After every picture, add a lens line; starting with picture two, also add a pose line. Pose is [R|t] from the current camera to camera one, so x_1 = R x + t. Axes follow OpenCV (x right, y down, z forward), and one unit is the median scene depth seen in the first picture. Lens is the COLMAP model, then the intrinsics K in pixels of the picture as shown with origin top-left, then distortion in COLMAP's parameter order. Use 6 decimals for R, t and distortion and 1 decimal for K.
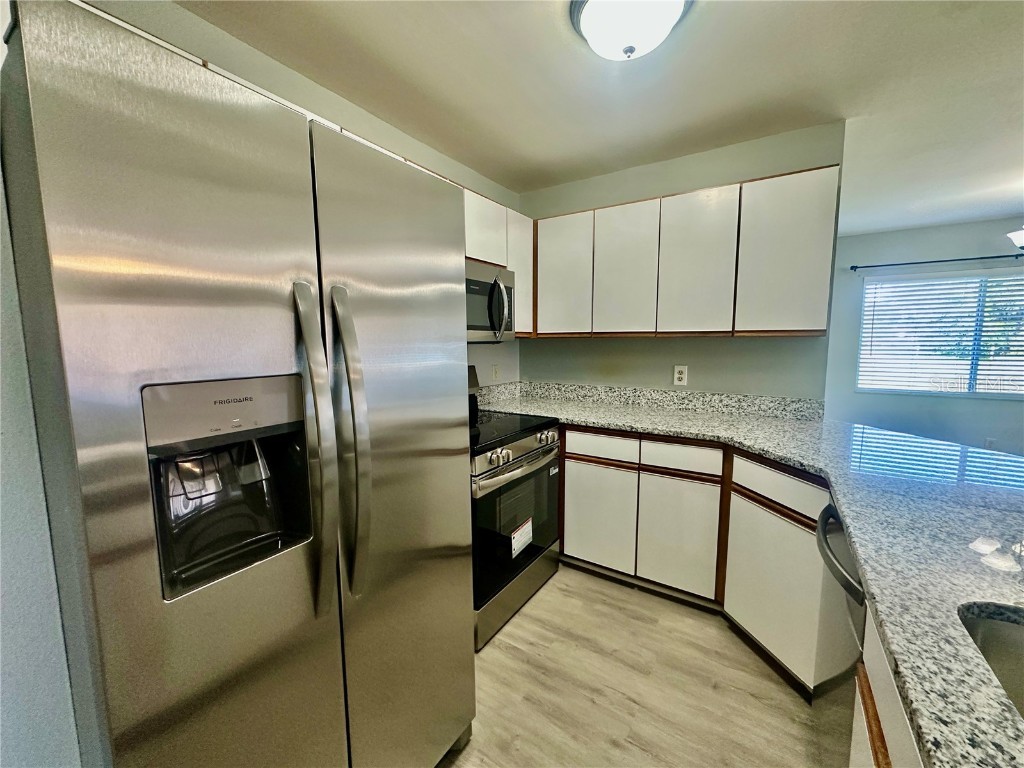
lens RADIAL K [[407.8, 0, 512.0], [0, 407.8, 384.0], [0, 0, 1]] dist [-0.002507, 0.000696]
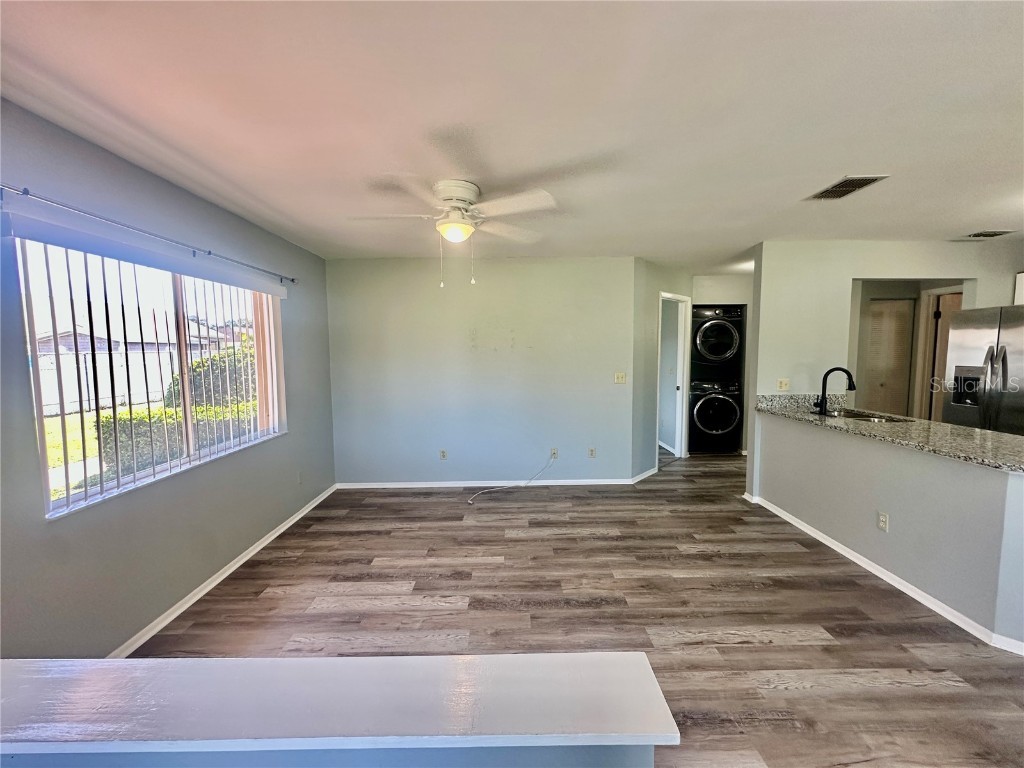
lens RADIAL K [[407.8, 0, 512.0], [0, 407.8, 384.0], [0, 0, 1]] dist [-0.002507, 0.000696]
pose [[-0.832963, 0.056648, -0.550422, 2.374502], [-0.047311, 0.983812, 0.172847, -0.140479], [0.551303, 0.170016, -0.816798, 0.697573]]
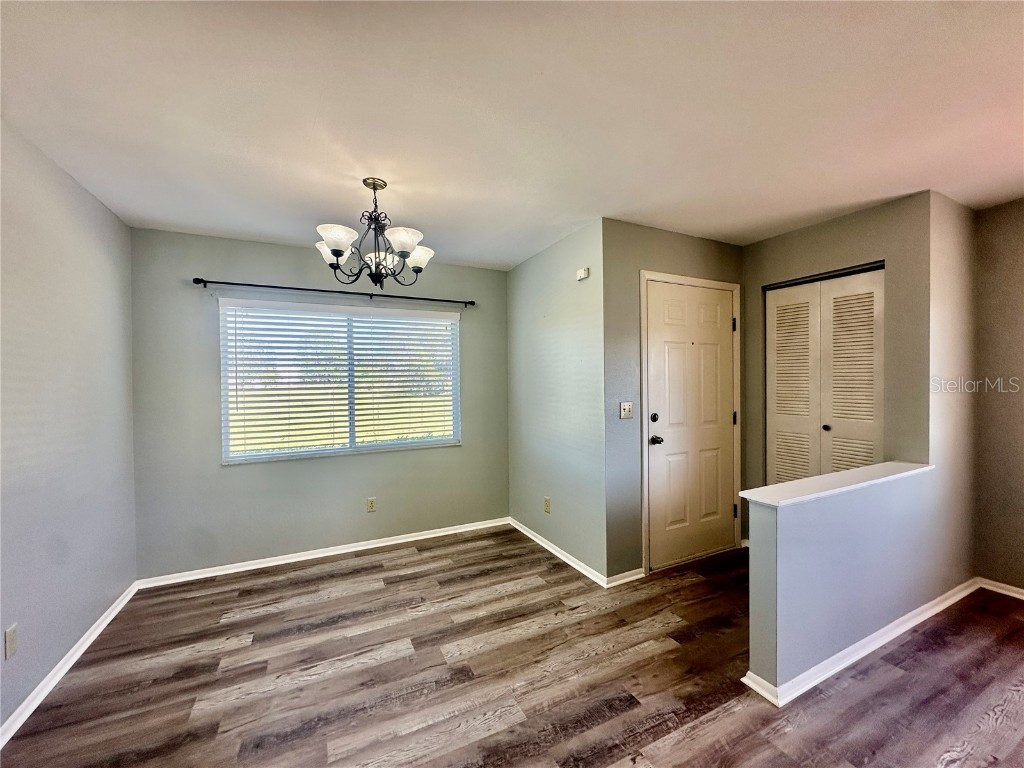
lens RADIAL K [[407.8, 0, 512.0], [0, 407.8, 384.0], [0, 0, 1]] dist [-0.002507, 0.000696]
pose [[0.512410, -0.007870, 0.858705, 1.090066], [0.102592, 0.993357, -0.052115, -0.062594], [-0.852591, 0.114801, 0.509814, 0.499494]]
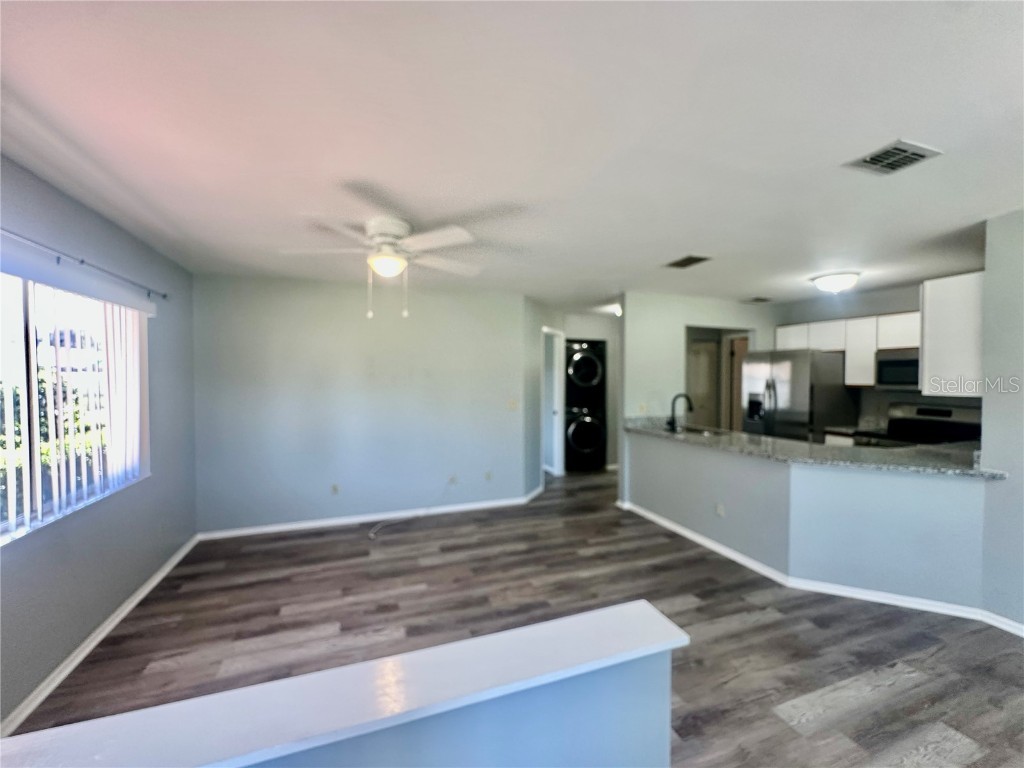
lens RADIAL K [[418.7, 0, 512.0], [0, 418.7, 384.0], [0, 0, 1]] dist [-0.016303, 0.005760]
pose [[-0.597955, 0.019326, -0.801296, 2.625898], [-0.083846, 0.992716, 0.086511, -0.148662], [0.797132, 0.118915, -0.591980, 0.647076]]
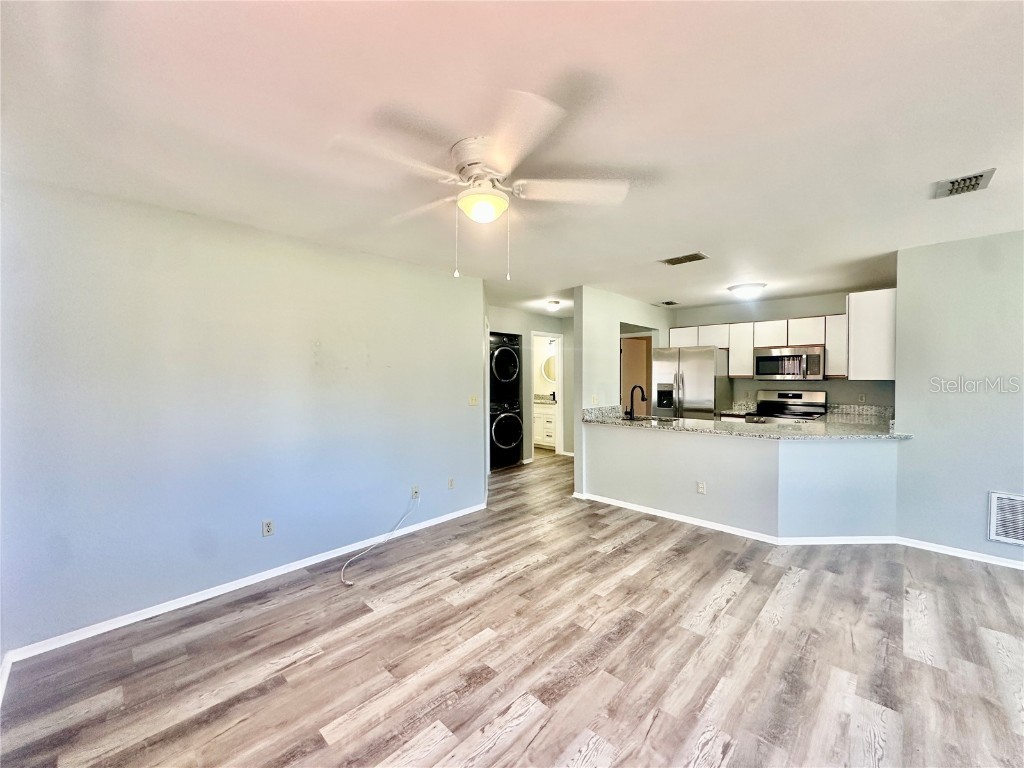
lens RADIAL K [[407.8, 0, 512.0], [0, 407.8, 384.0], [0, 0, 1]] dist [-0.002507, 0.000696]
pose [[-0.188535, 0.026677, -0.981704, 2.716222], [-0.100215, 0.993890, 0.046254, -0.025710], [0.976940, 0.107102, -0.184709, -0.173772]]
